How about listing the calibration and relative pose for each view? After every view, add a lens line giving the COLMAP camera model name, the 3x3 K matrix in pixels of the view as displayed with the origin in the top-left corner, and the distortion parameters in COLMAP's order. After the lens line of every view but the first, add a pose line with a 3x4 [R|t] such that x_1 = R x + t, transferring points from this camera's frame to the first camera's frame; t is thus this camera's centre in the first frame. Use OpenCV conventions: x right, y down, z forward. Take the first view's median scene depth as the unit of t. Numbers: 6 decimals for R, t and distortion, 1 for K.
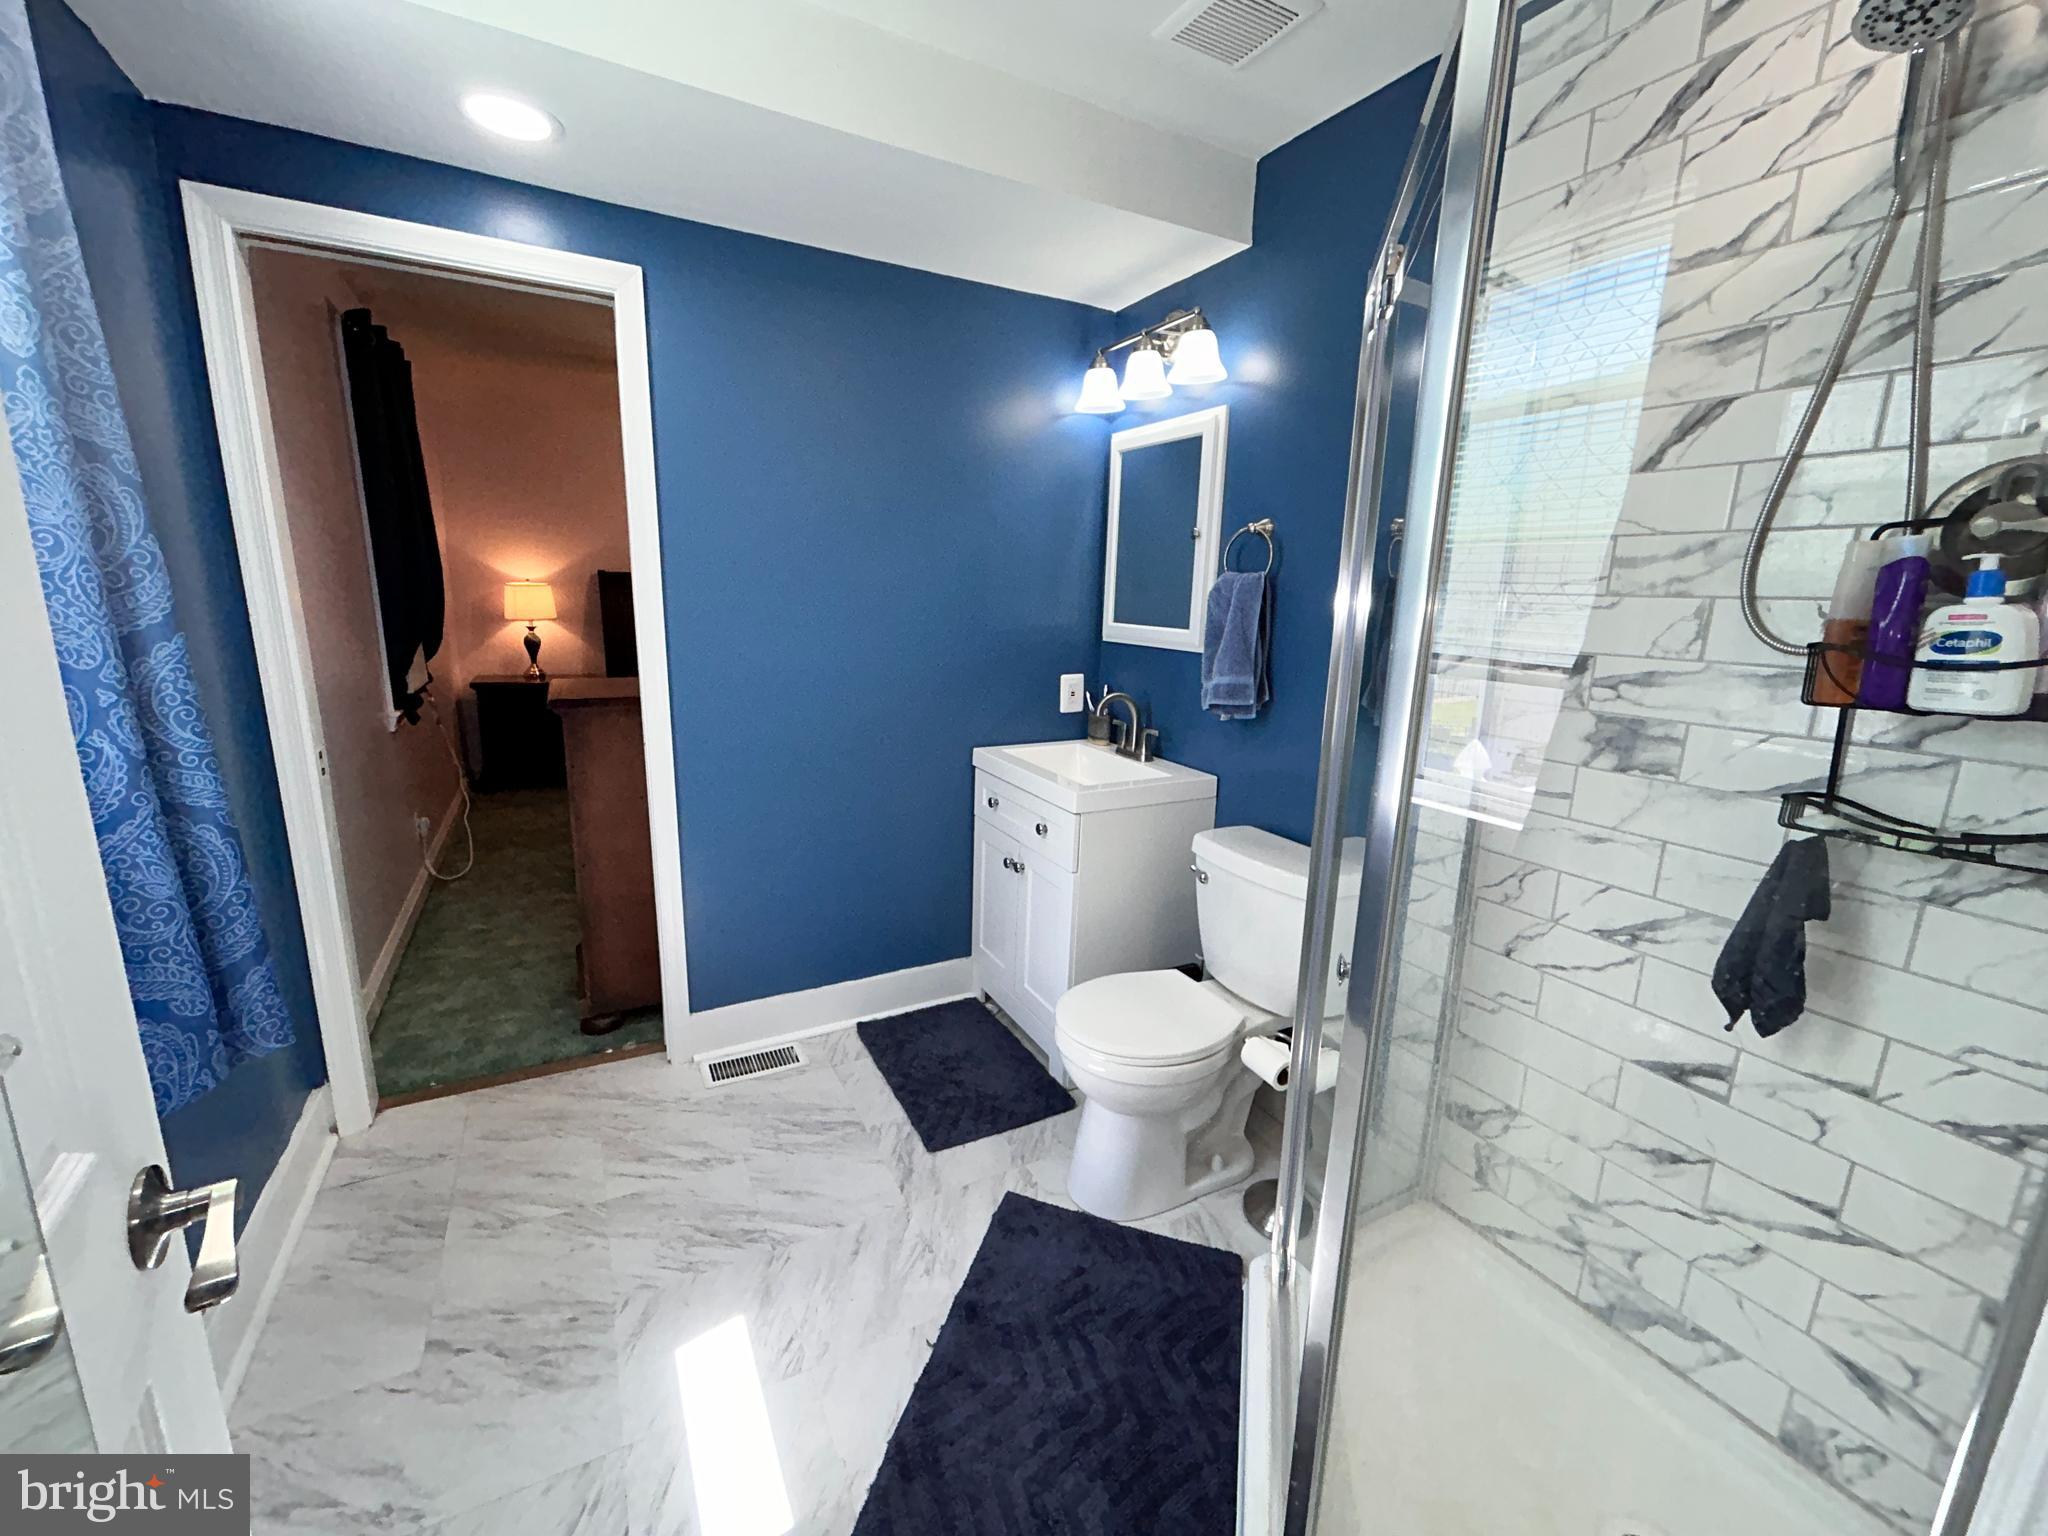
lens RADIAL K [[830.2, 0, 1016.7], [0, 830.2, 765.2], [0, 0, 1]] dist [-0.004207, -0.000522]
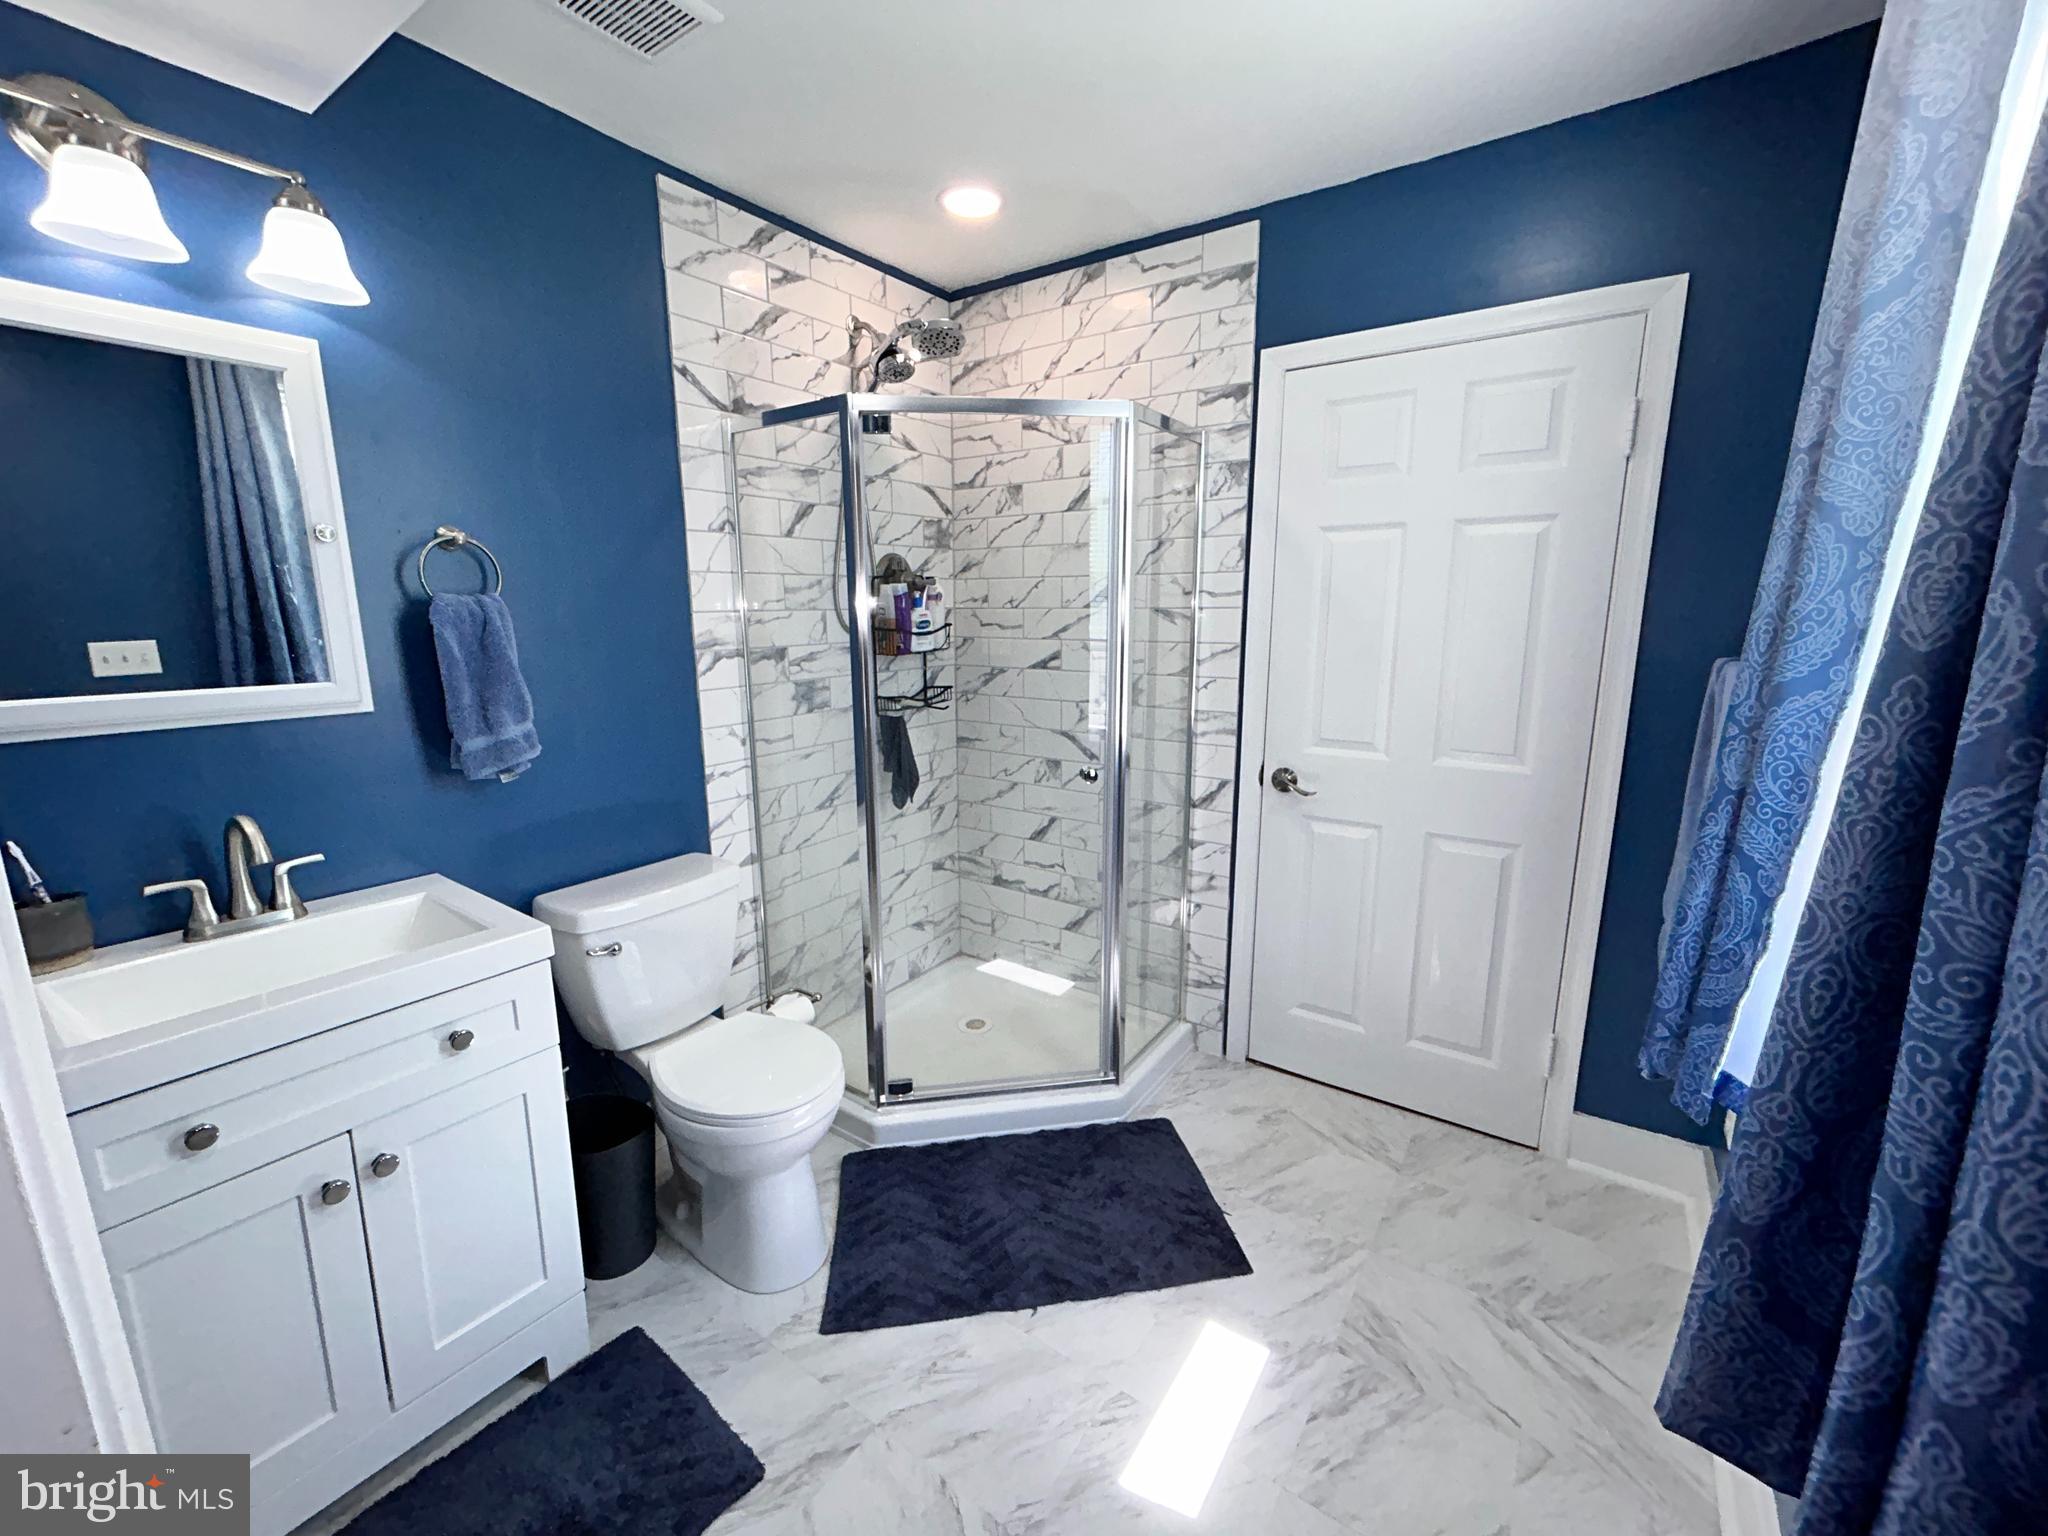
lens RADIAL K [[830.2, 0, 1012.6], [0, 830.2, 766.2], [0, 0, 1]] dist [-0.004207, -0.000522]
pose [[-0.456965, -0.188115, 0.869365, -0.981979], [0.180896, 0.937301, 0.297899, -0.325282], [-0.870896, 0.293394, -0.394284, 1.355101]]
